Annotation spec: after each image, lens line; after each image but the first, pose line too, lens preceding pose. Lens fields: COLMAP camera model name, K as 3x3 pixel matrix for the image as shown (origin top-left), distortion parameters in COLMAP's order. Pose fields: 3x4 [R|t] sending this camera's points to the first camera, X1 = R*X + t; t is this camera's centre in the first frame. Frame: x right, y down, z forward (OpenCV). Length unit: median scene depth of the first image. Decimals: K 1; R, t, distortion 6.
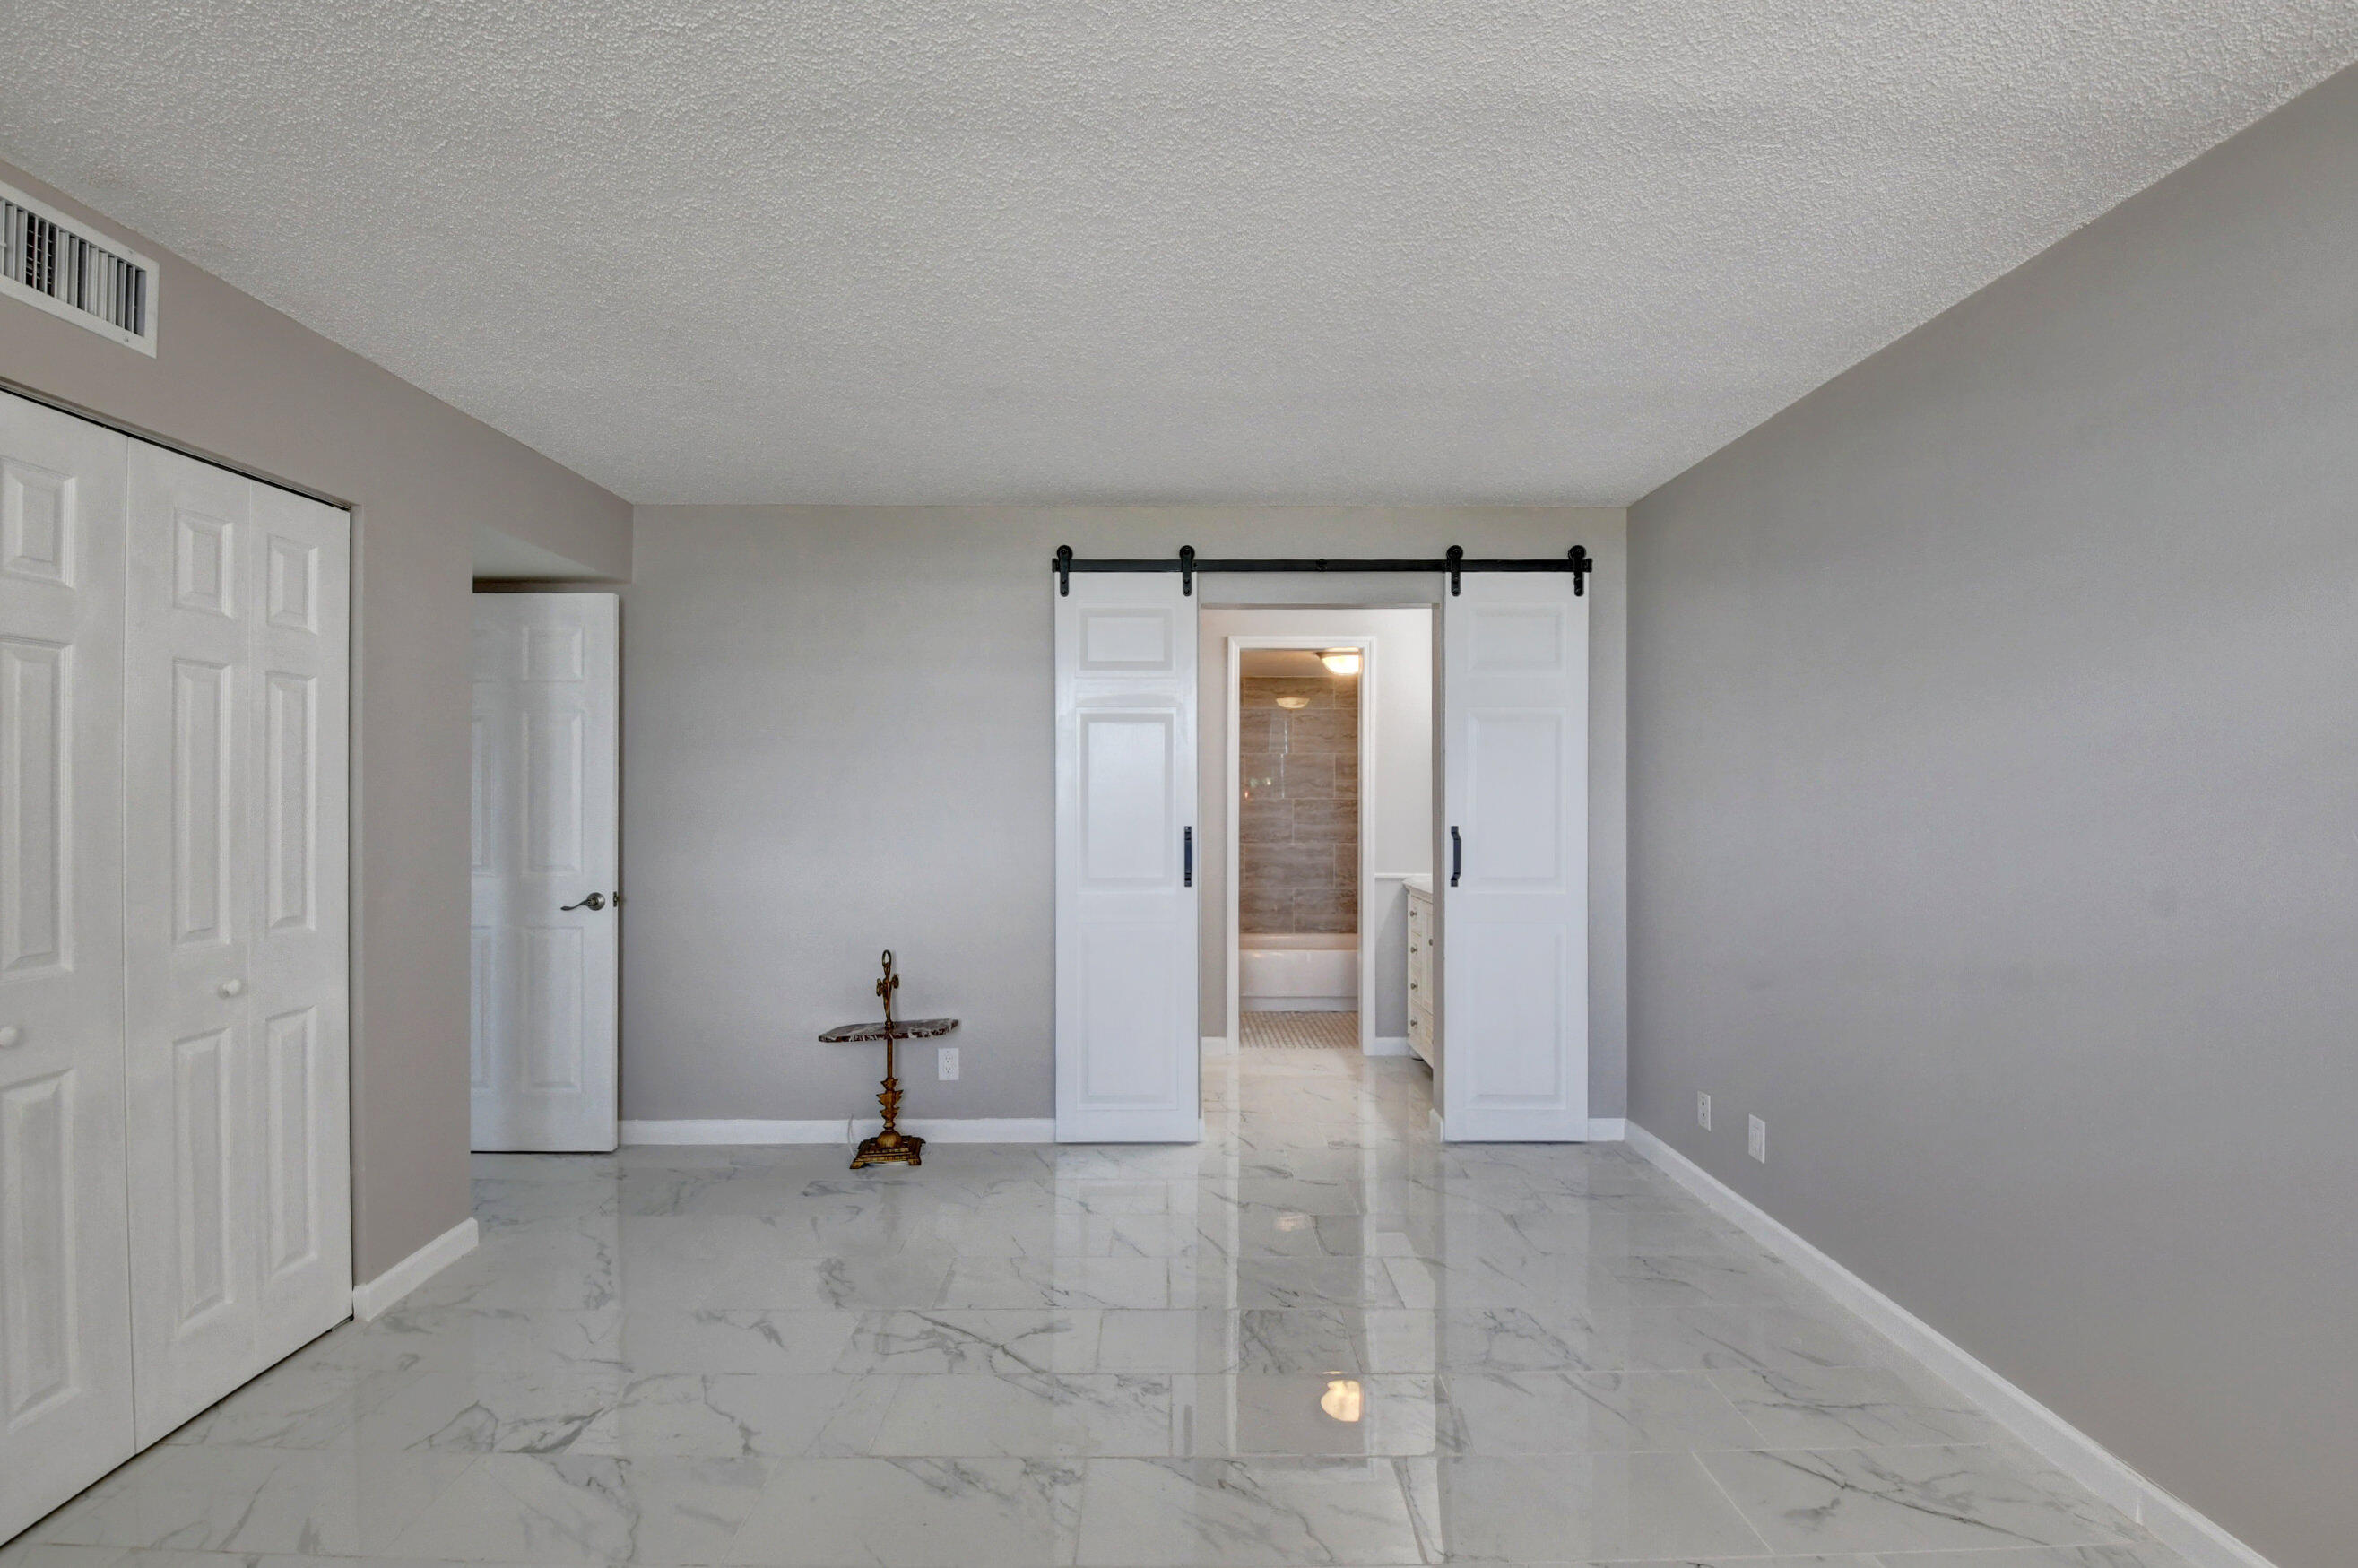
lens RADIAL K [[1056.4, 0, 1180.7], [0, 1056.4, 802.2], [0, 0, 1]] dist [0.024176, -0.034302]
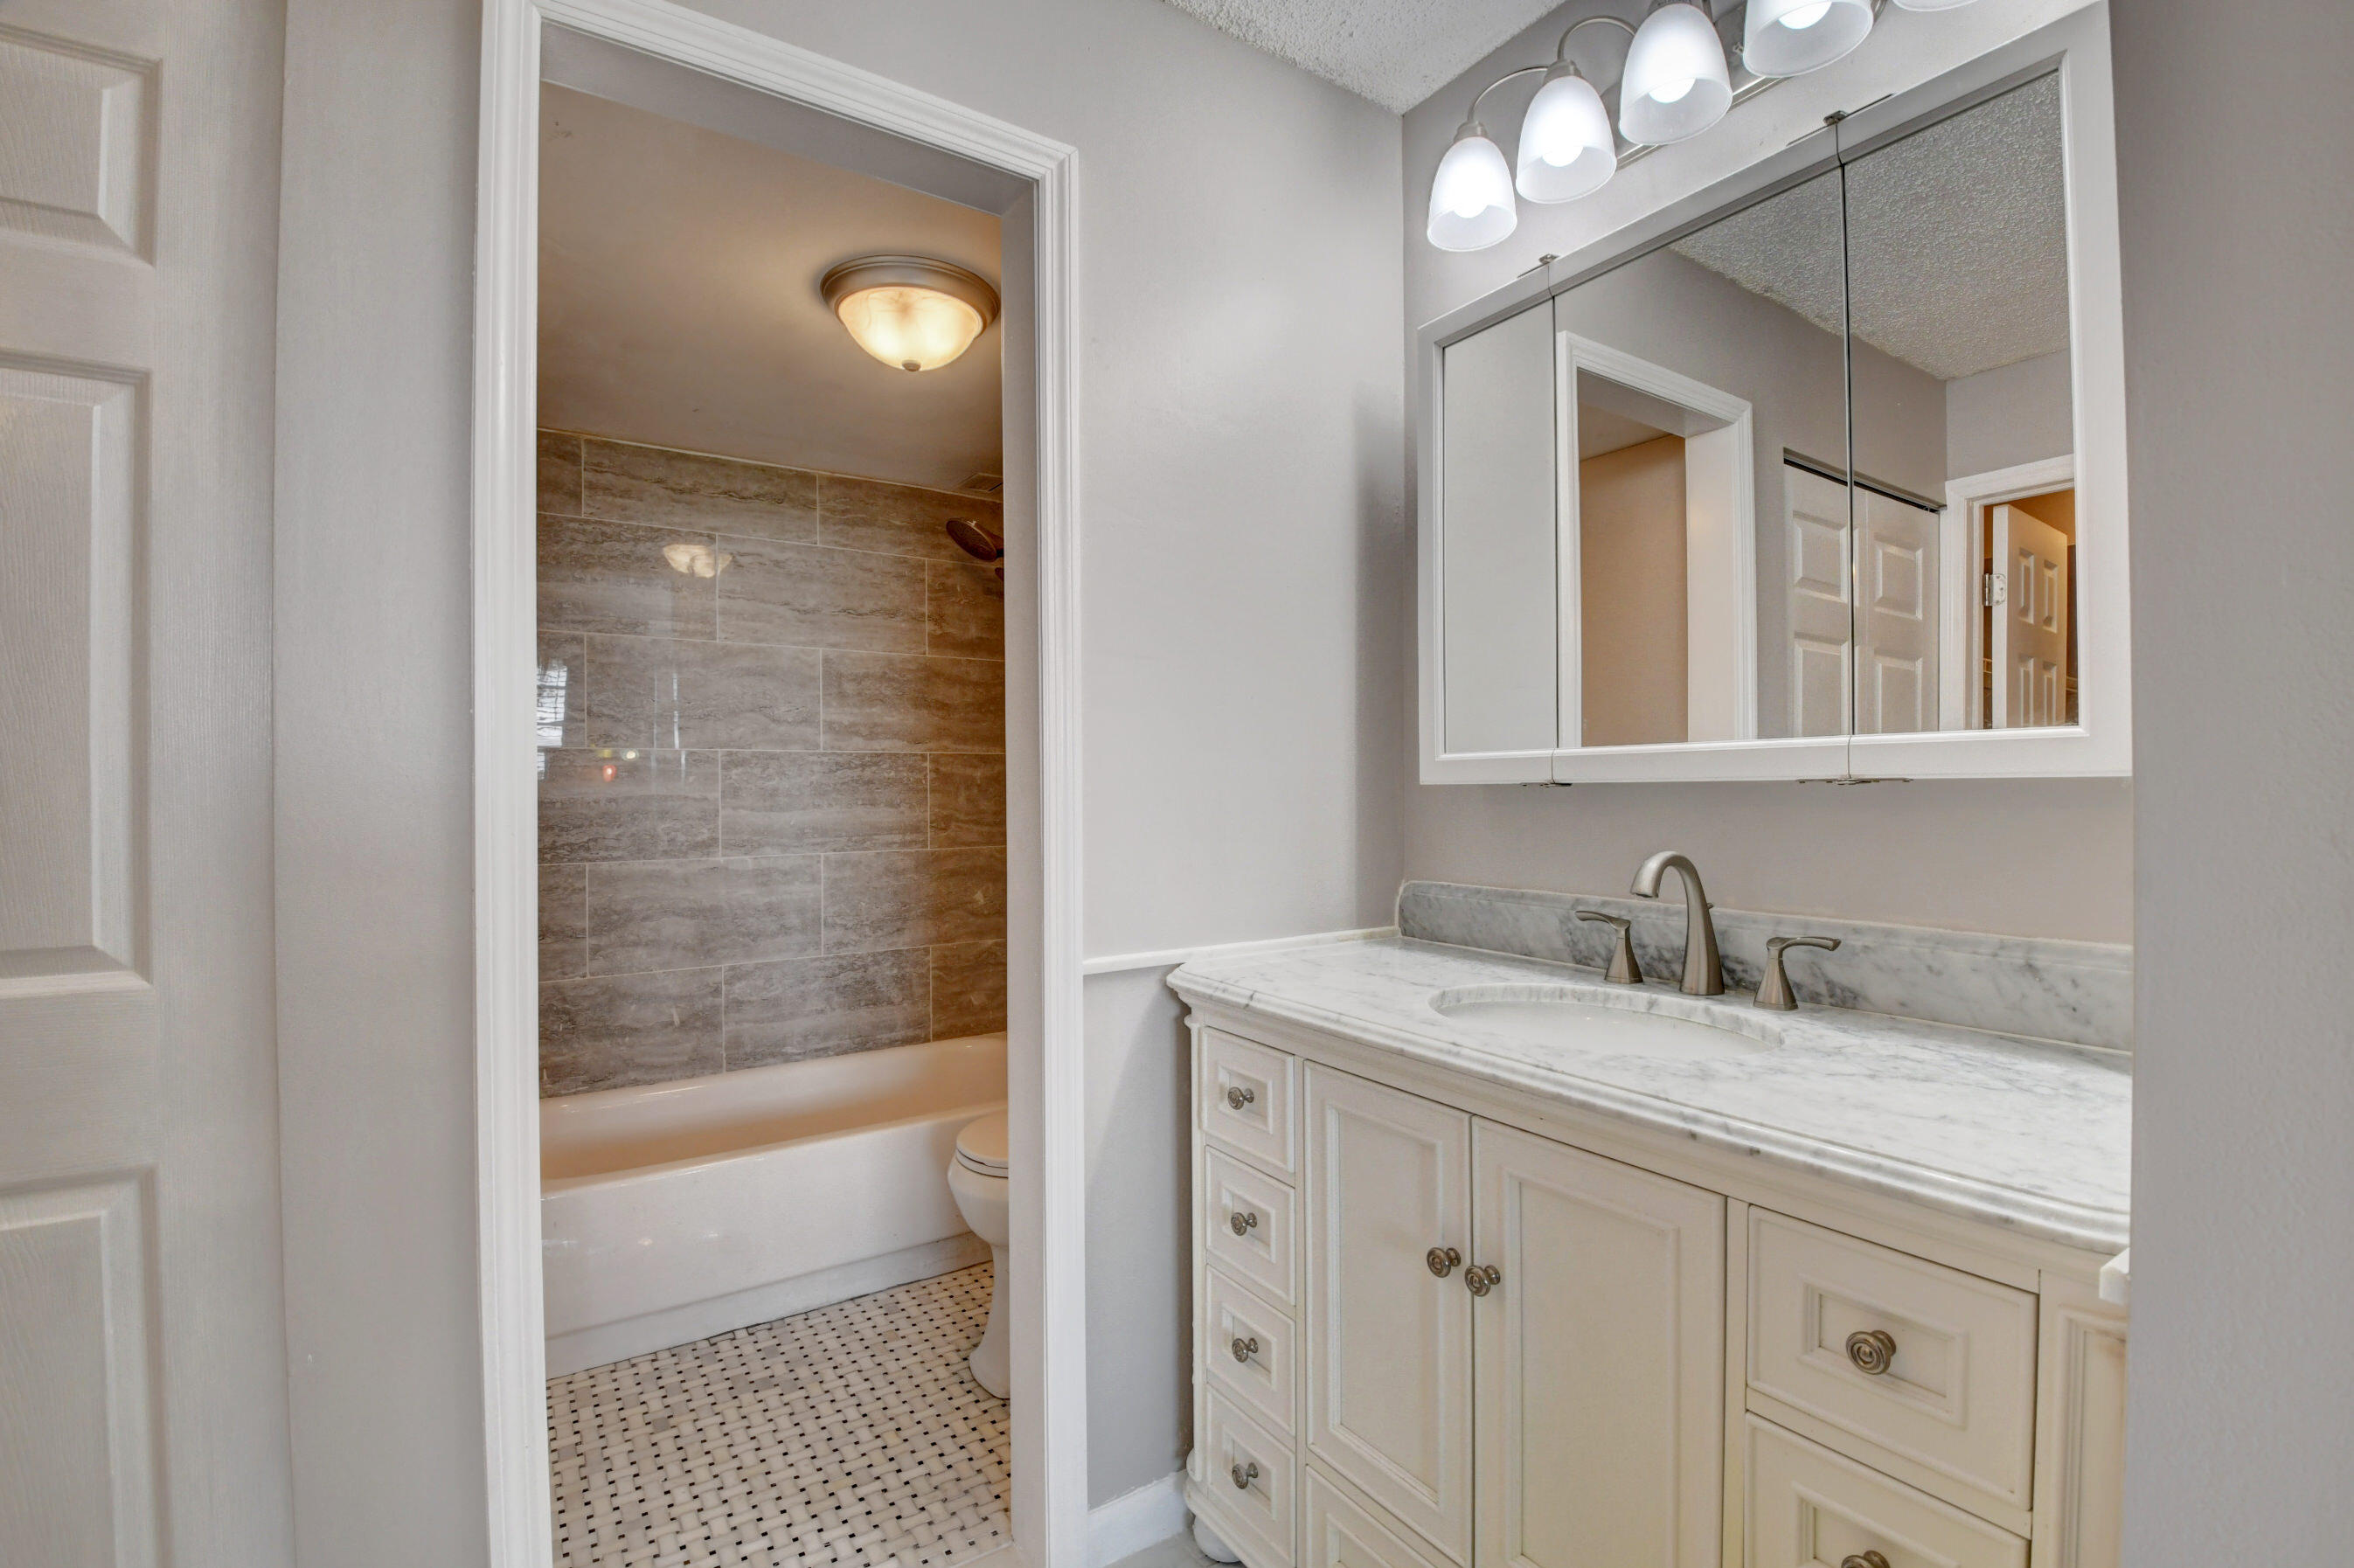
lens RADIAL K [[1054.6, 0, 1178.7], [0, 1054.6, 802.1], [0, 0, 1]] dist [0.024176, -0.034302]
pose [[0.842478, -0.011325, 0.538612, 0.034961], [0.008118, 0.999932, 0.008326, 0.015603], [-0.538670, -0.002642, 0.842513, 0.555666]]
